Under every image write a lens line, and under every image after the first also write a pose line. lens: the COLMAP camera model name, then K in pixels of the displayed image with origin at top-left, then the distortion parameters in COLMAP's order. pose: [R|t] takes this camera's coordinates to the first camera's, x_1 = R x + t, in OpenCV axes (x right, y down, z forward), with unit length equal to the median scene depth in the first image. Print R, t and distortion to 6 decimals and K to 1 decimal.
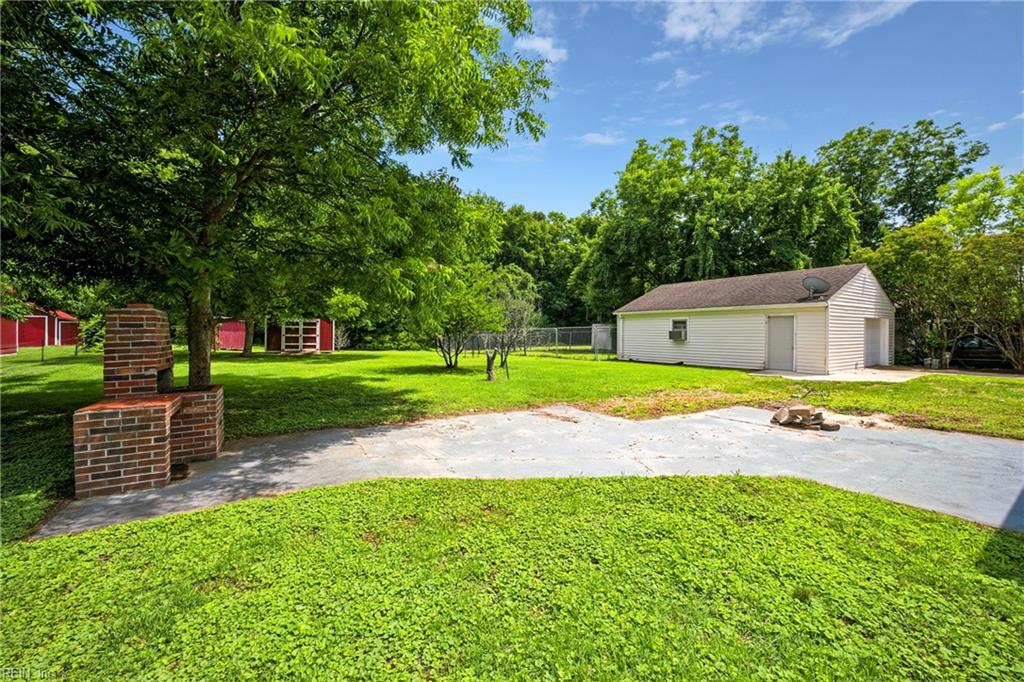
lens RADIAL K [[406.4, 0, 508.3], [0, 406.4, 334.9], [0, 0, 1]] dist [0.000303, 0.000009]
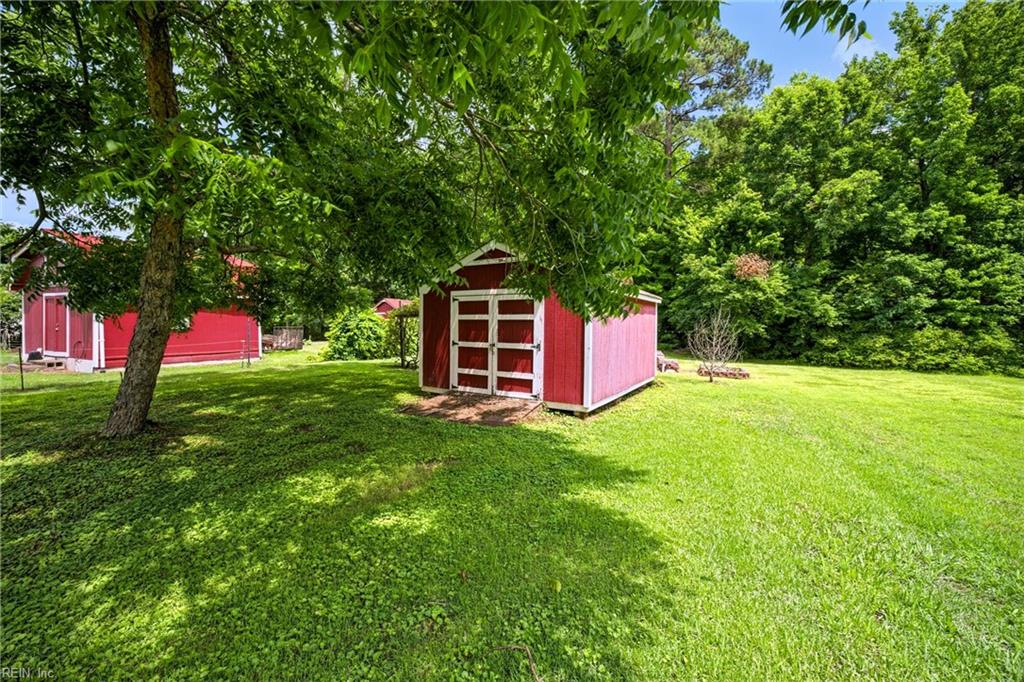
lens RADIAL K [[406.4, 0, 508.3], [0, 406.4, 334.9], [0, 0, 1]] dist [0.000303, 0.000009]
pose [[0.508612, 0.015917, -0.860849, -0.247650], [-0.005031, 0.999867, 0.015515, -0.011252], [0.860981, -0.003560, 0.508625, 0.867572]]
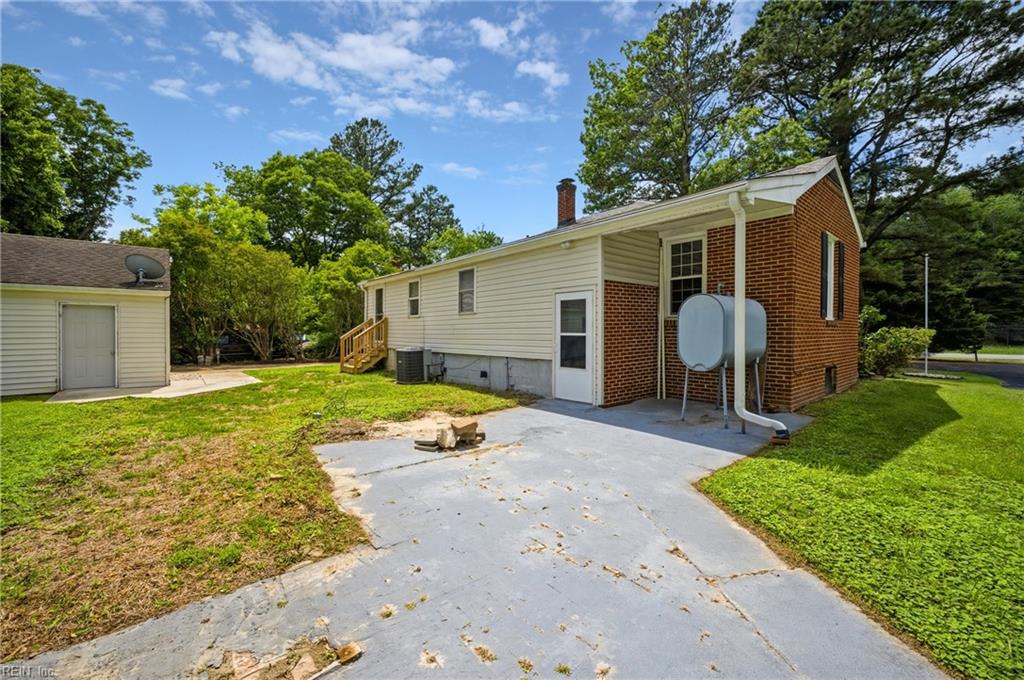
lens RADIAL K [[407.4, 0, 512.0], [0, 407.4, 340.0], [0, 0, 1]] dist [-0.001372, -0.000138]
pose [[-0.103915, -0.025124, 0.994269, -0.033169], [0.004609, 0.999658, 0.025741, -0.003182], [-0.994575, 0.007257, -0.103764, 0.256185]]
